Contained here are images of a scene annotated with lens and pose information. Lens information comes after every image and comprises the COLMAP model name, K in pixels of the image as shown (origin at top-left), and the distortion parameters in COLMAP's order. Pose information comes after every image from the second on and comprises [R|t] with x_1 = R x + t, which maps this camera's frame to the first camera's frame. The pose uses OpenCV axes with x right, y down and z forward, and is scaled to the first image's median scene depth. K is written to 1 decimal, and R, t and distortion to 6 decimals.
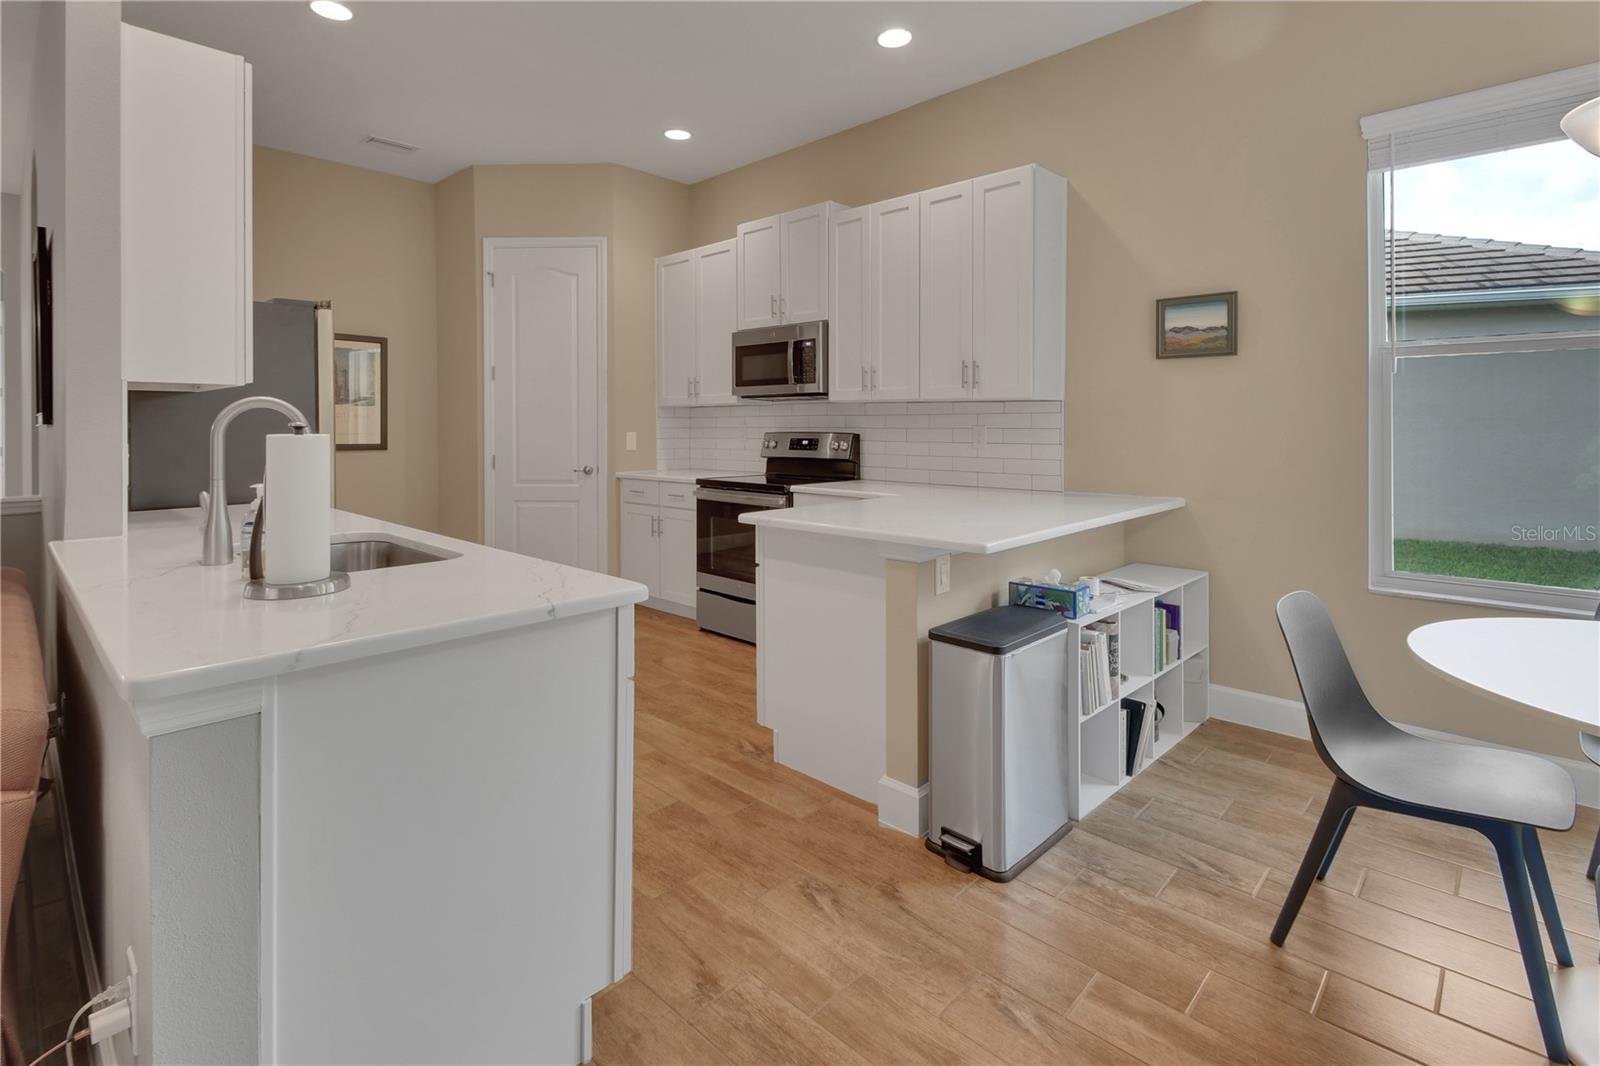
lens RADIAL K [[772.7, 0, 780.2], [0, 772.7, 432.5], [0, 0, 1]] dist [0.008680, -0.005640]
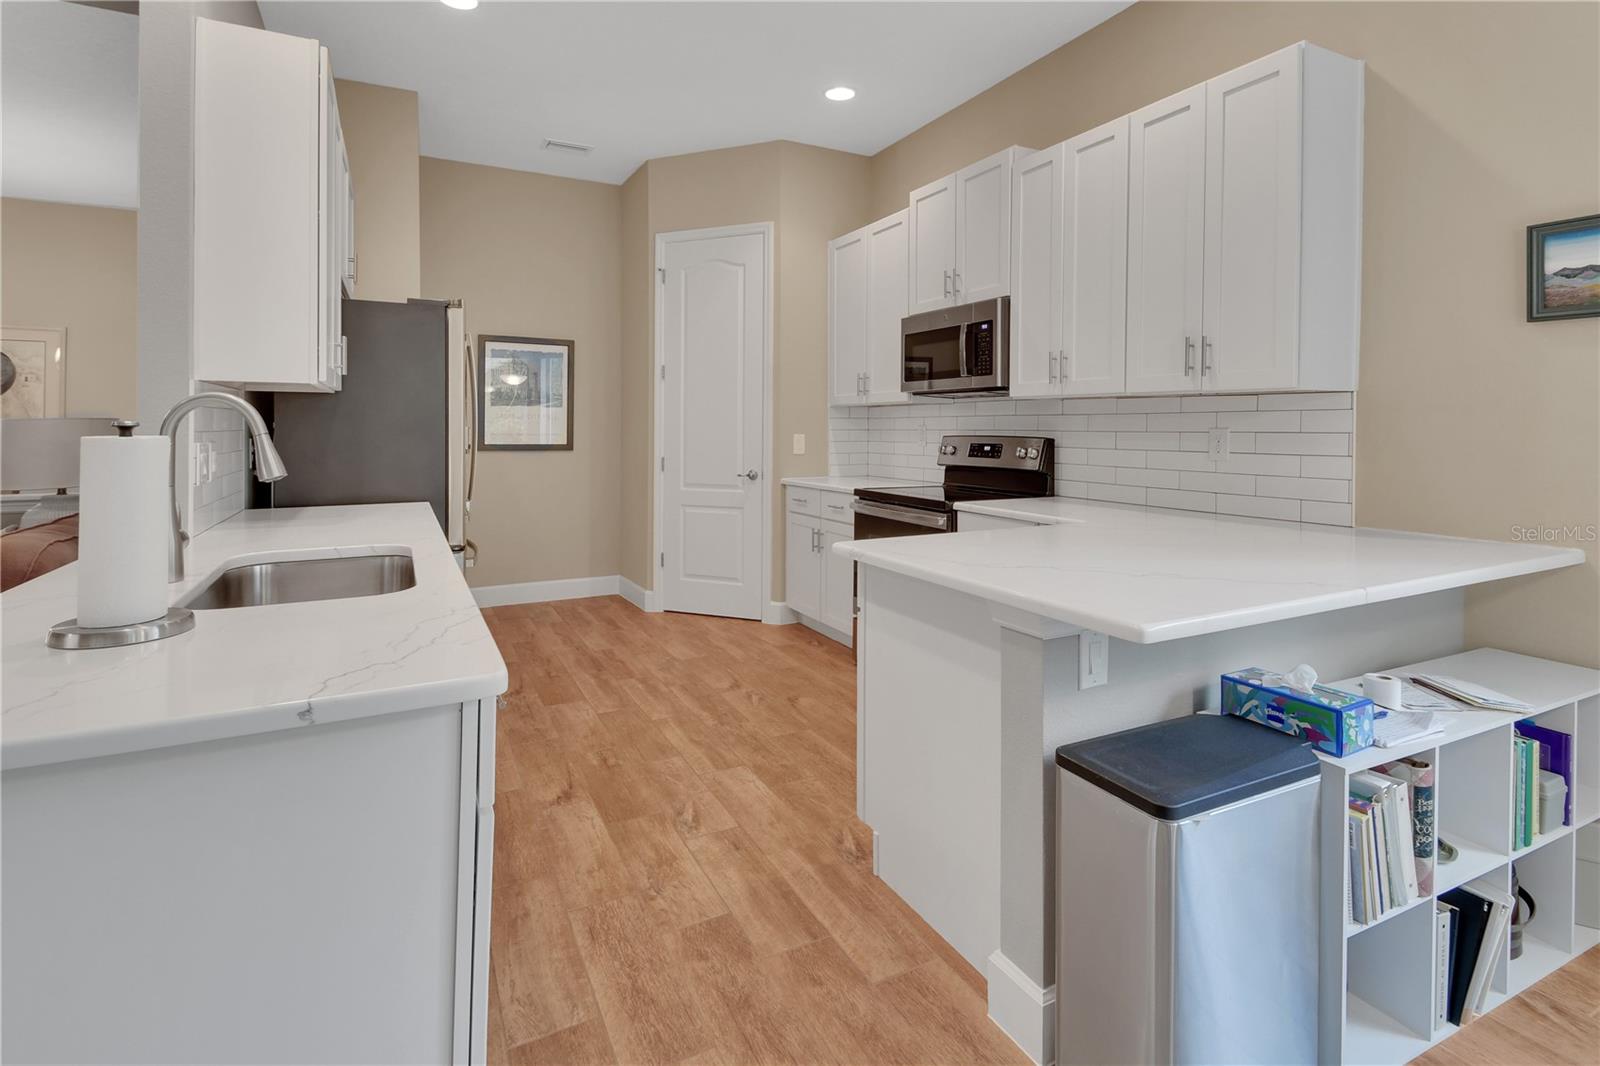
lens RADIAL K [[772.7, 0, 764.7], [0, 772.7, 437.1], [0, 0, 1]] dist [0.008680, -0.005640]
pose [[0.944426, 0.007198, -0.328646, 0.110492], [-0.006159, 0.999972, 0.004205, -0.001182], [0.328667, -0.001947, 0.944444, 0.206975]]
